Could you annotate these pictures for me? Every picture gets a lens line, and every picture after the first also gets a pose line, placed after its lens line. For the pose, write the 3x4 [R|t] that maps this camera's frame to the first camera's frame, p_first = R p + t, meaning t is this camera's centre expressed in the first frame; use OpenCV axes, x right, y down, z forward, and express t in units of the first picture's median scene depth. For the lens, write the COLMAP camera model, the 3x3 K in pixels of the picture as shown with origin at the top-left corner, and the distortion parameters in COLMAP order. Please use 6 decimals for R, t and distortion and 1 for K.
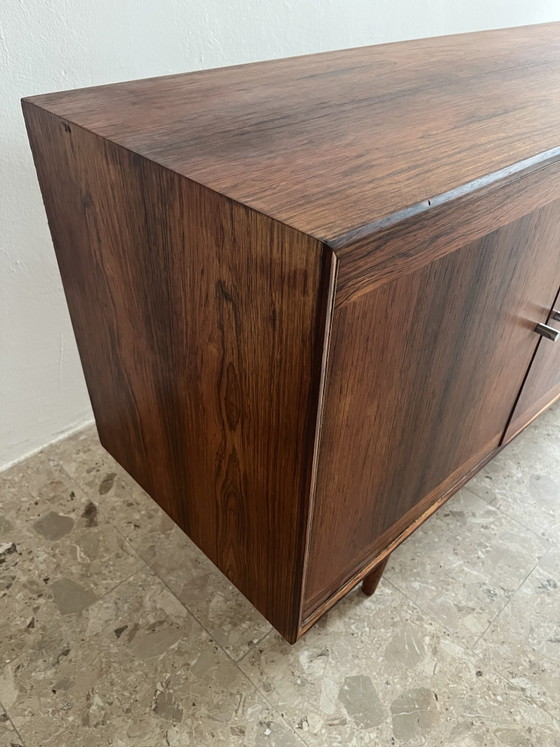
lens RADIAL K [[565.9, 0, 276.6], [0, 565.9, 384.1], [0, 0, 1]] dist [0.049621, -0.083361]
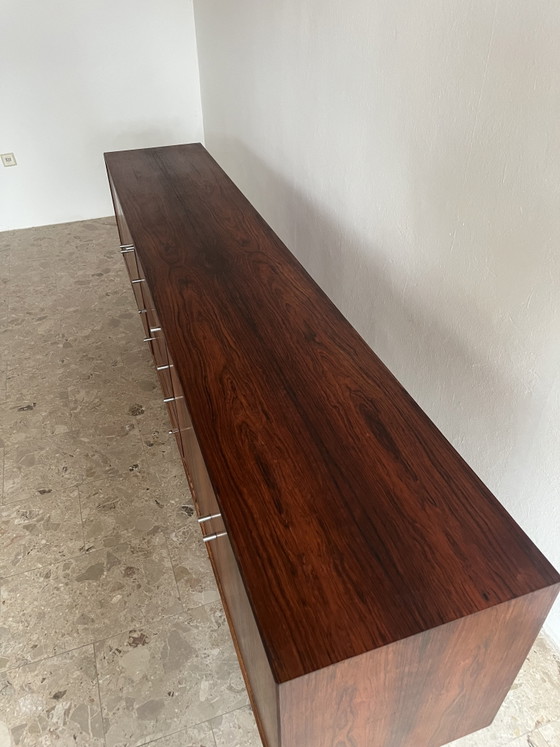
lens RADIAL K [[565.9, 0, 276.7], [0, 565.9, 365.7], [0, 0, 1]] dist [0.049621, -0.083361]
pose [[-0.406943, 0.532358, -0.742288, 2.358892], [-0.576024, 0.481122, 0.660846, -1.962957], [0.708938, 0.696503, 0.110861, 1.425667]]
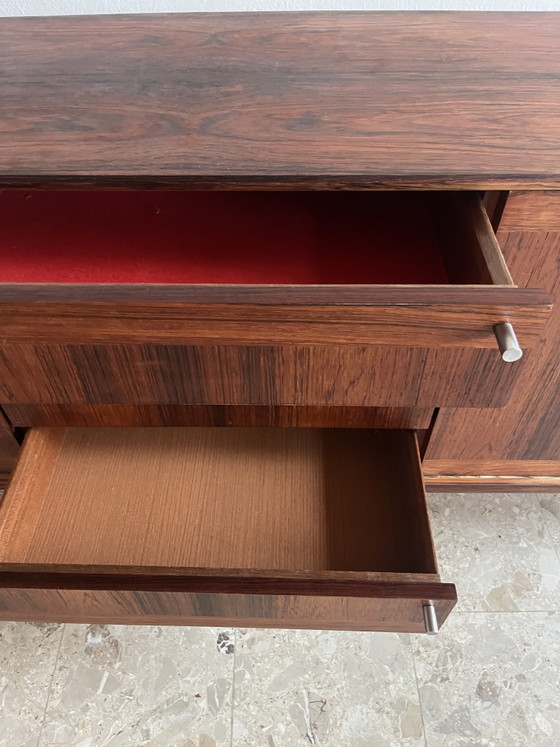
lens RADIAL K [[565.9, 0, 276.3], [0, 565.9, 371.7], [0, 0, 1]] dist [0.049621, -0.083361]
pose [[0.721325, 0.495597, -0.483811, 1.438025], [-0.417693, 0.868500, 0.266910, -0.678480], [0.552470, 0.009556, 0.833478, 0.706541]]
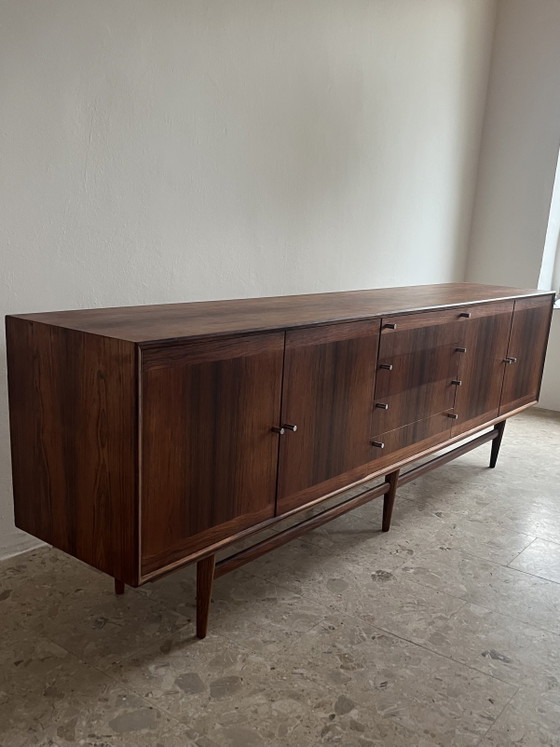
lens RADIAL K [[707.6, 0, 254.0], [0, 707.6, 425.8], [0, 0, 1]] dist [0.015541, 0.000000]
pose [[0.992360, -0.015036, 0.122455, 0.096227], [0.062351, 0.917588, -0.392612, 0.659475], [-0.106460, 0.397247, 0.911516, -0.912451]]
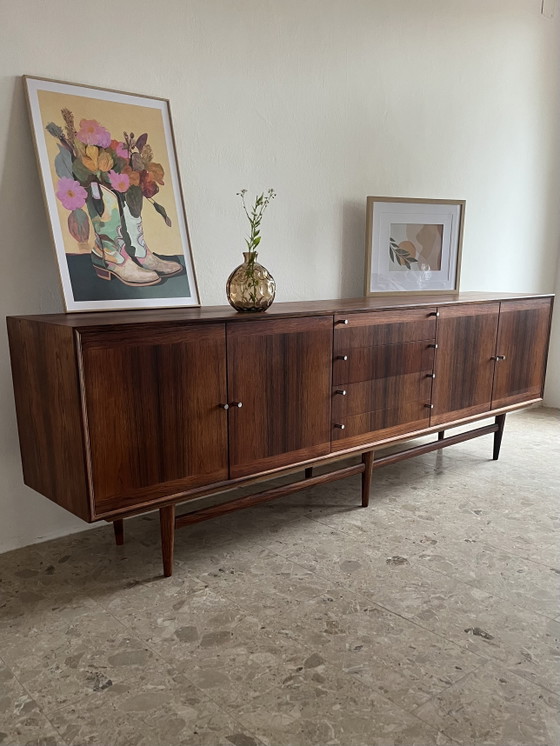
lens RADIAL K [[680.4, 0, 268.5], [0, 680.4, 382.4], [0, 0, 1]] dist [0.017174, 0.000000]
pose [[0.996784, -0.012173, -0.079207, 0.545339], [-0.028060, 0.872809, -0.487254, 0.863587], [0.075064, 0.487910, 0.869661, -1.075817]]
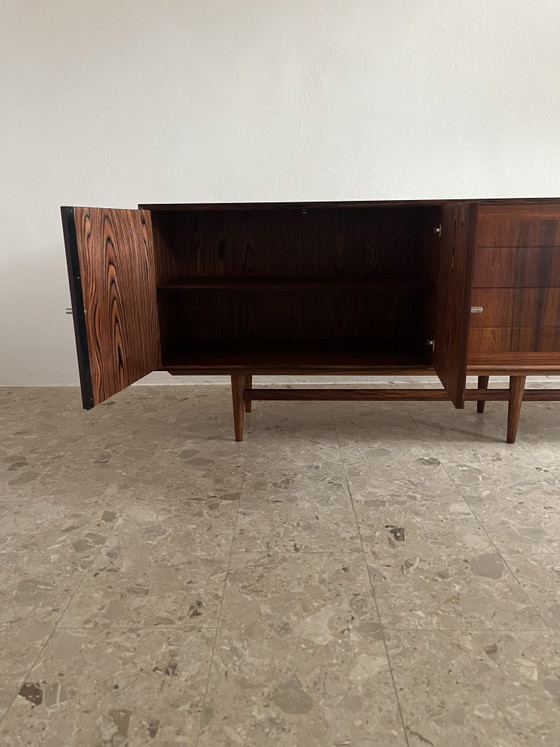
lens RADIAL K [[565.9, 0, 272.0], [0, 565.9, 369.7], [0, 0, 1]] dist [0.049621, -0.083361]
pose [[0.697912, 0.146554, -0.701028, 1.752110], [-0.429836, 0.868656, -0.246328, 0.656528], [0.572852, 0.473242, 0.669240, -0.367344]]
